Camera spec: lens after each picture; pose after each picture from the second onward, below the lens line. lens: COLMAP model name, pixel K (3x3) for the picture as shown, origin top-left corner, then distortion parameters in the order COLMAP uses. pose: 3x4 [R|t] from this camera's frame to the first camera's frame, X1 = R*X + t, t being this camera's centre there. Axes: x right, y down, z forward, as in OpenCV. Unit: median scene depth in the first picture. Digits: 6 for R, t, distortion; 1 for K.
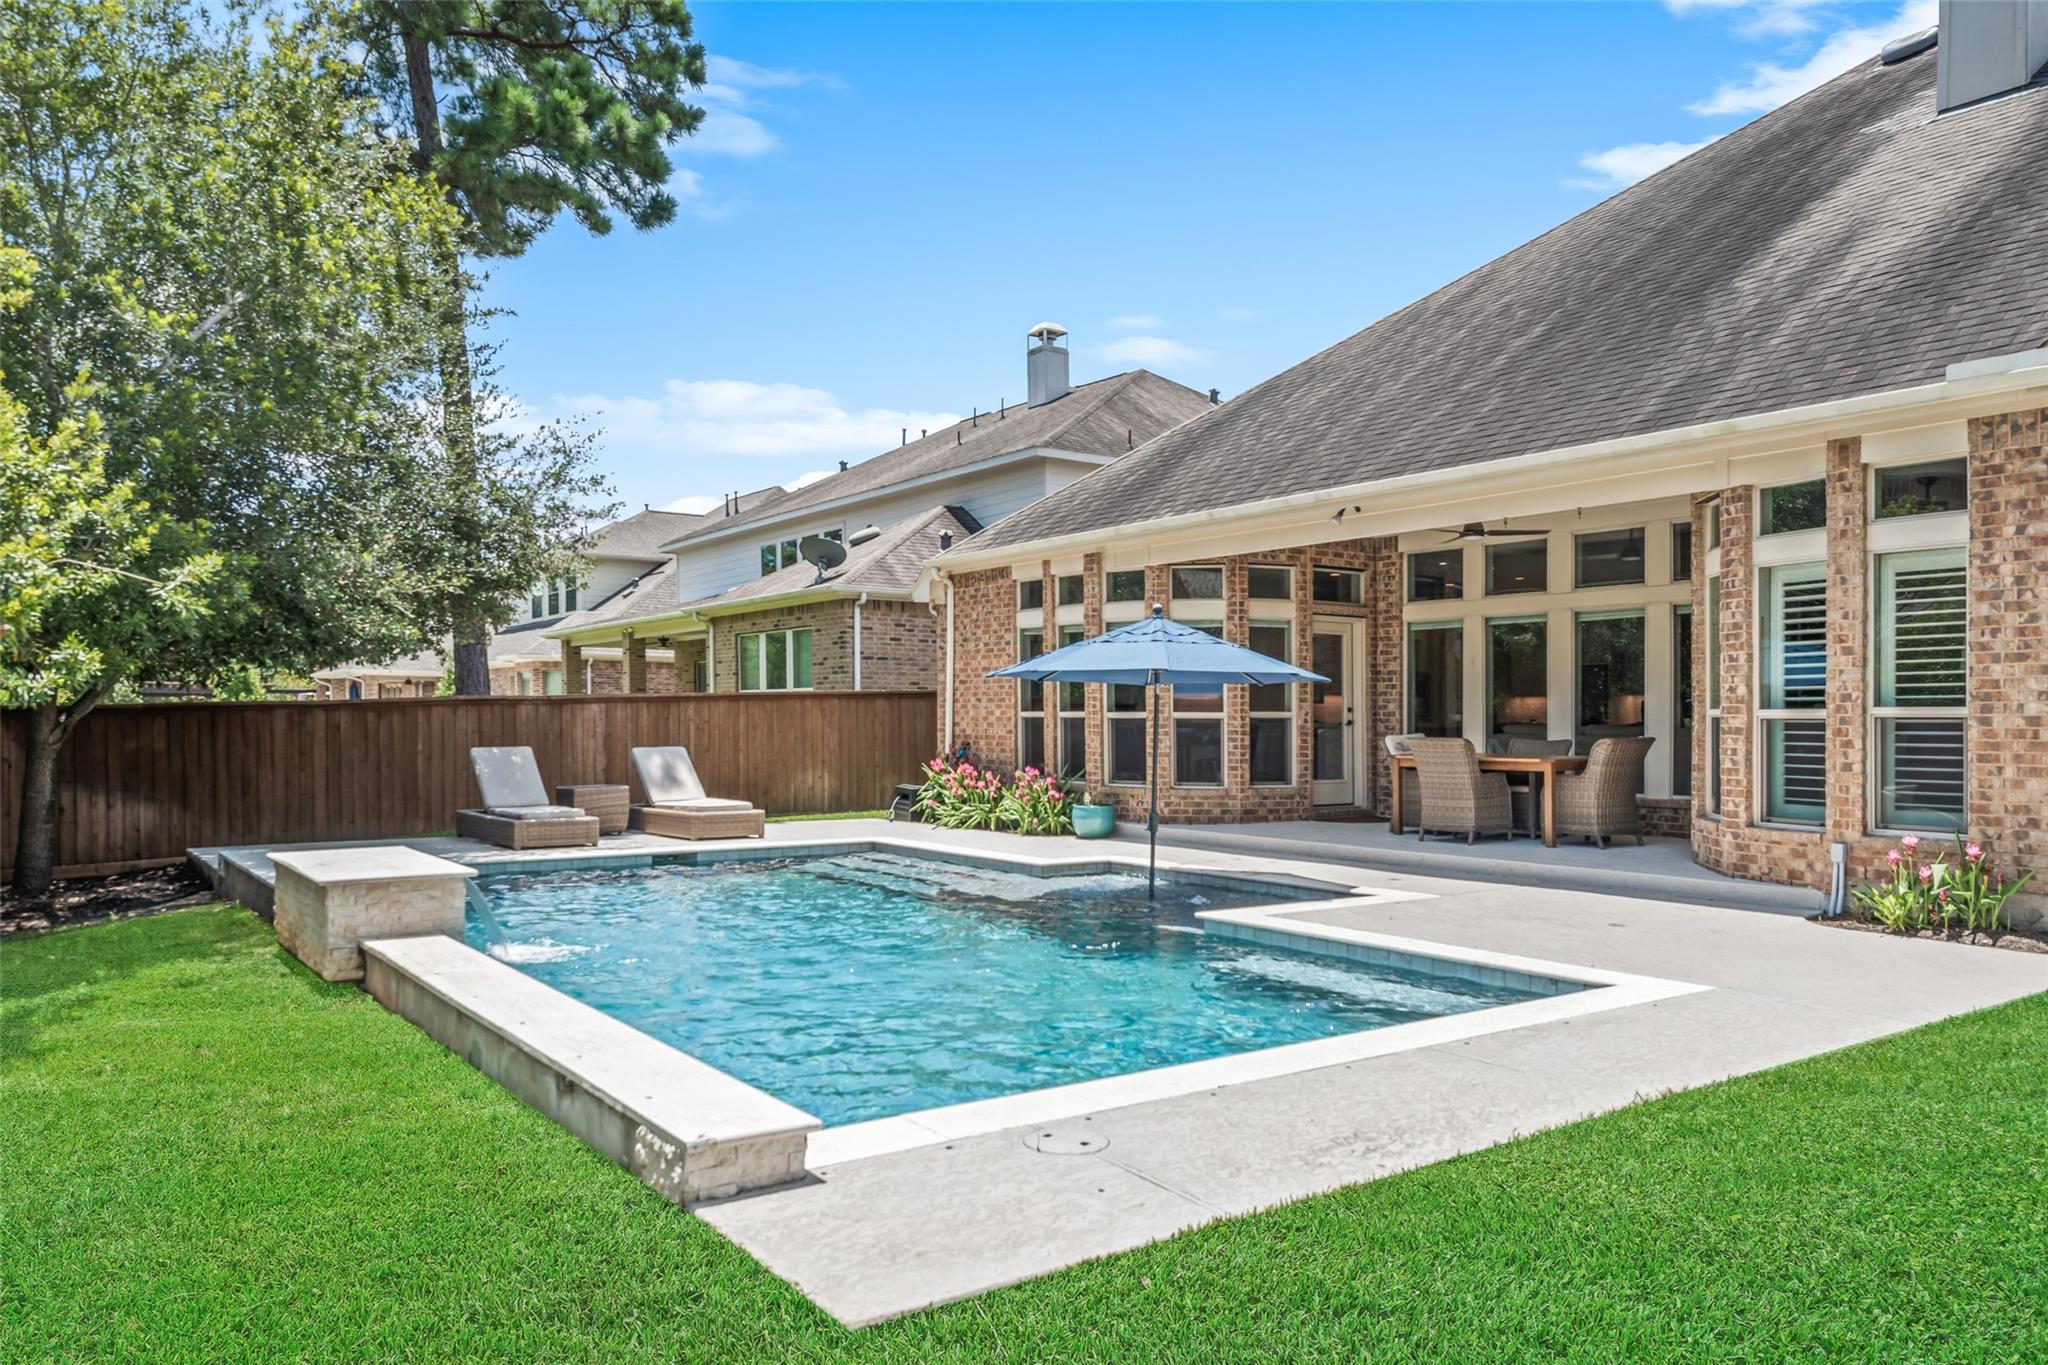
lens RADIAL K [[1411.0, 0, 1023.1], [0, 1411.0, 750.2], [0, 0, 1]] dist [0.001611, 0.009218]
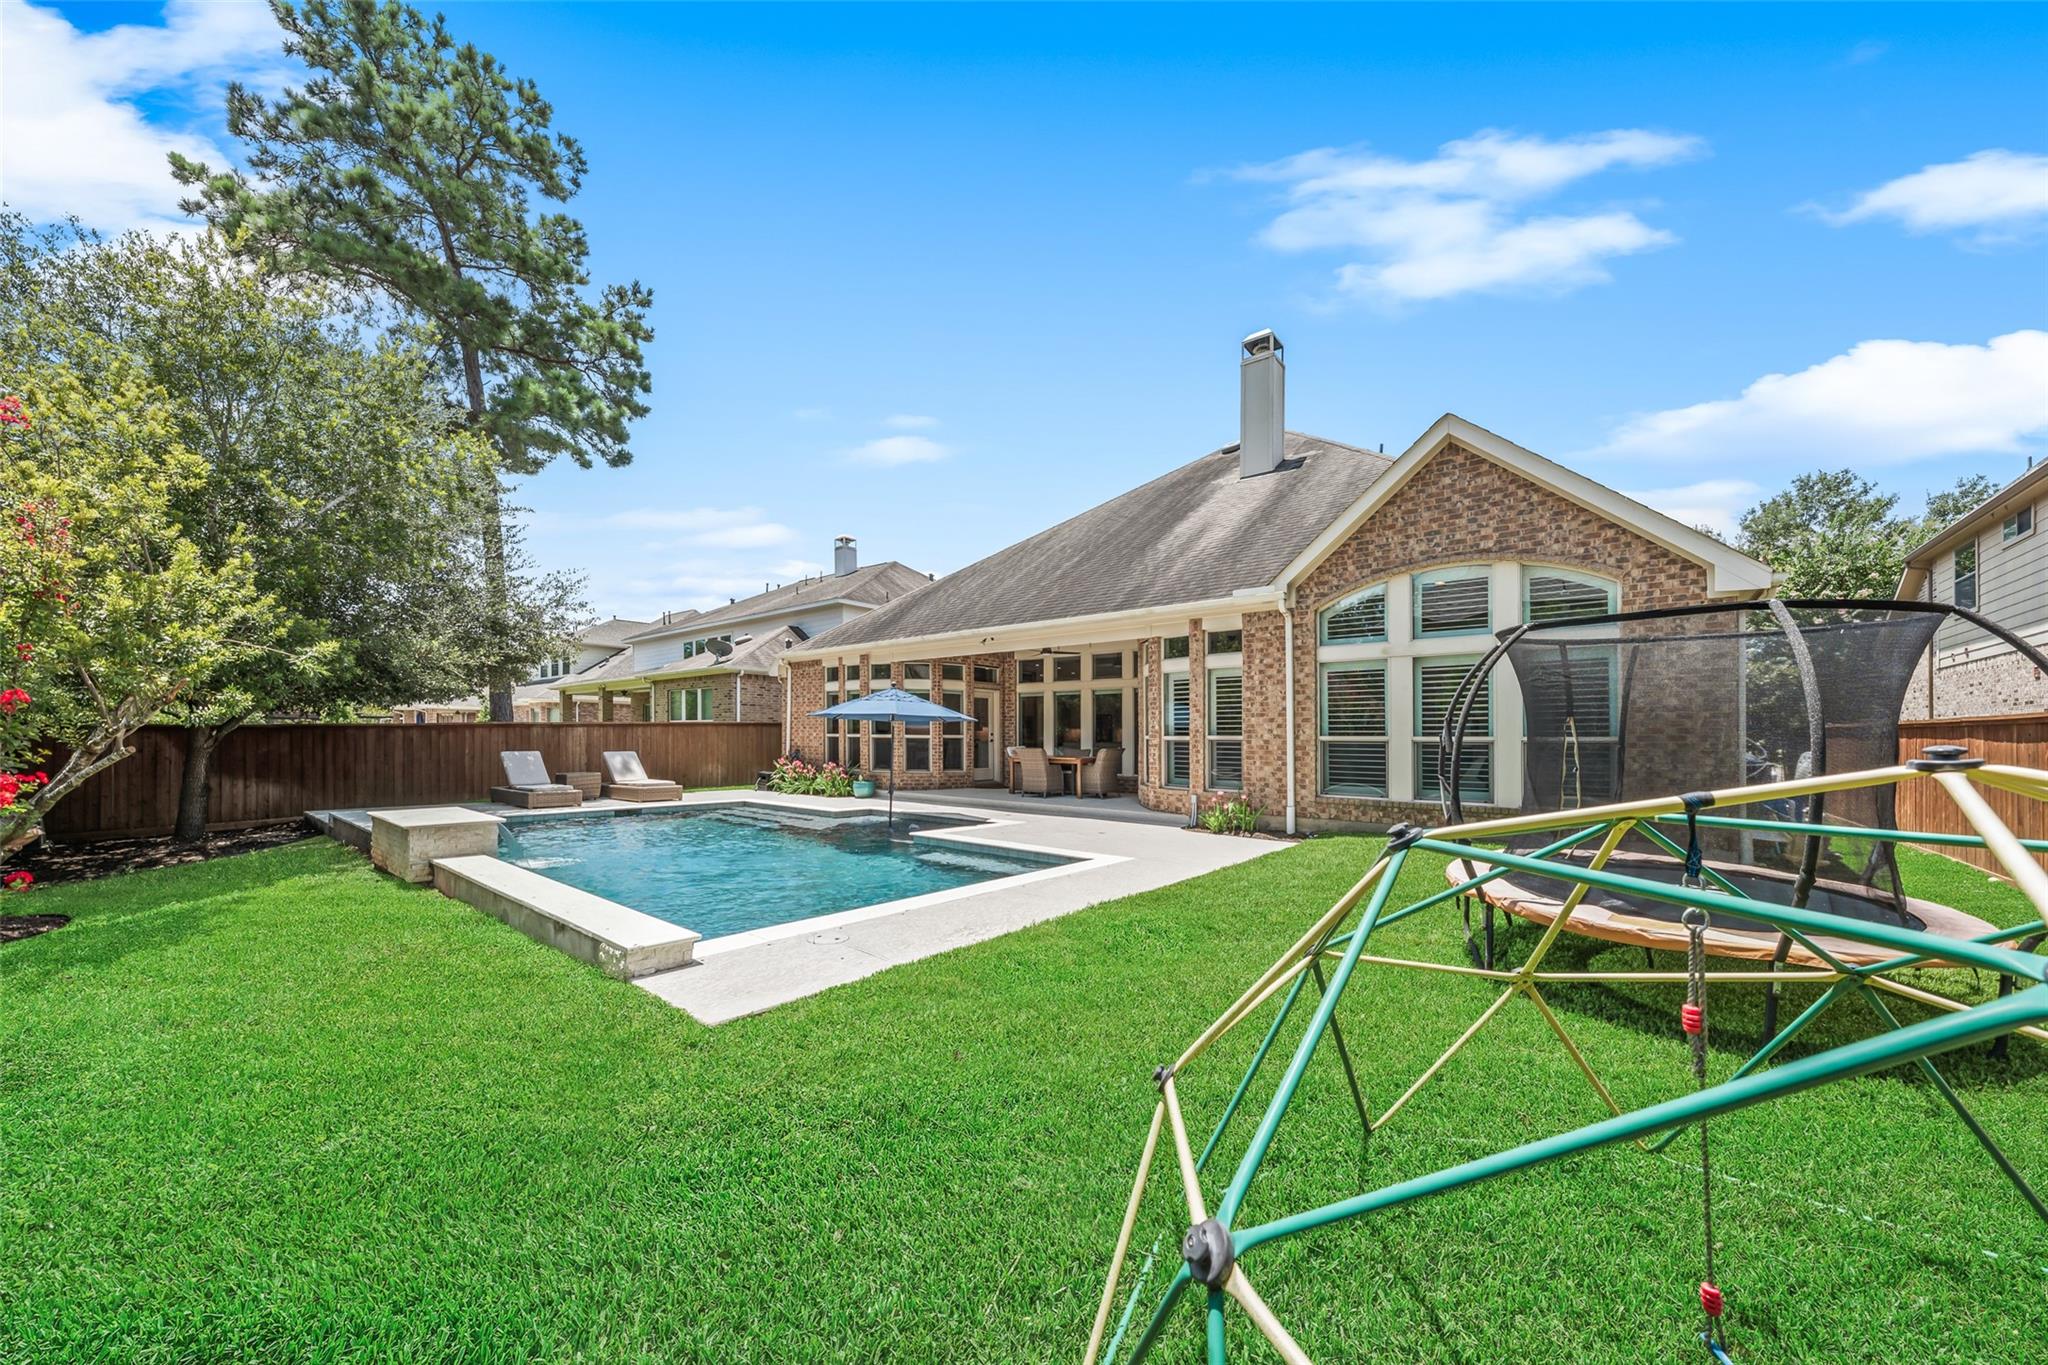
lens RADIAL K [[709.5, 0, 1027.1], [0, 709.5, 744.1], [0, 0, 1]] dist [-0.001820, 0.000314]
pose [[0.964524, 0.005074, 0.263945, 0.008696], [-0.001526, 0.999906, -0.013648, -0.000014], [-0.263989, 0.012761, 0.964441, -0.026335]]
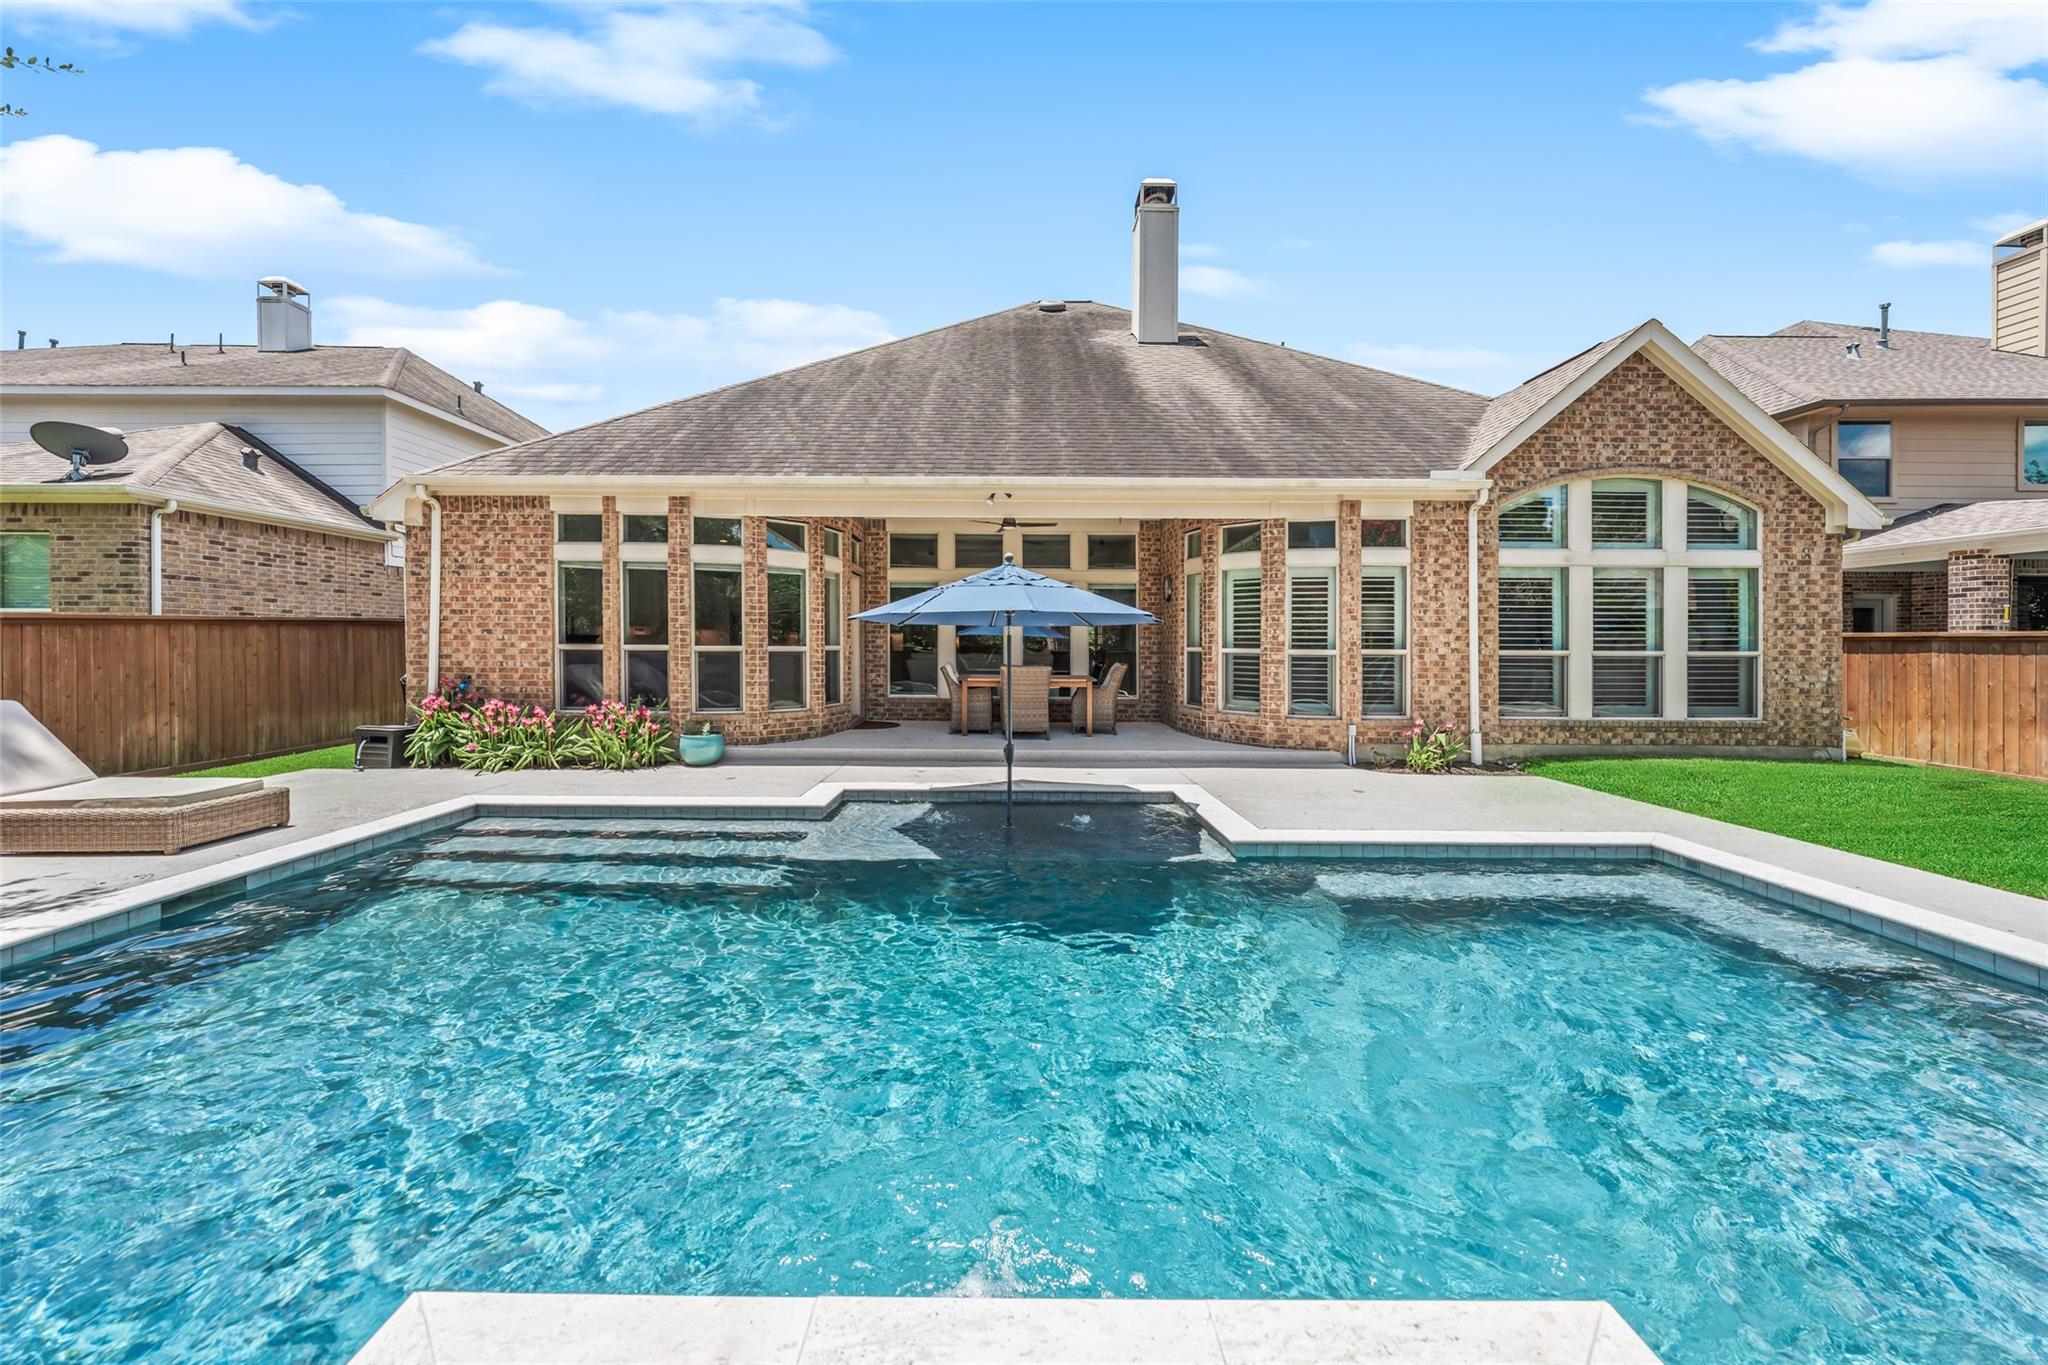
lens RADIAL K [[767.3, 0, 1161.5], [0, 767.3, 650.9], [0, 0, 1]] dist [-0.003838, 0.000175]
pose [[0.582075, -0.002159, 0.813132, -0.252645], [0.013013, 0.999893, -0.006660, -0.017493], [-0.813031, 0.014458, 0.582041, 0.445251]]
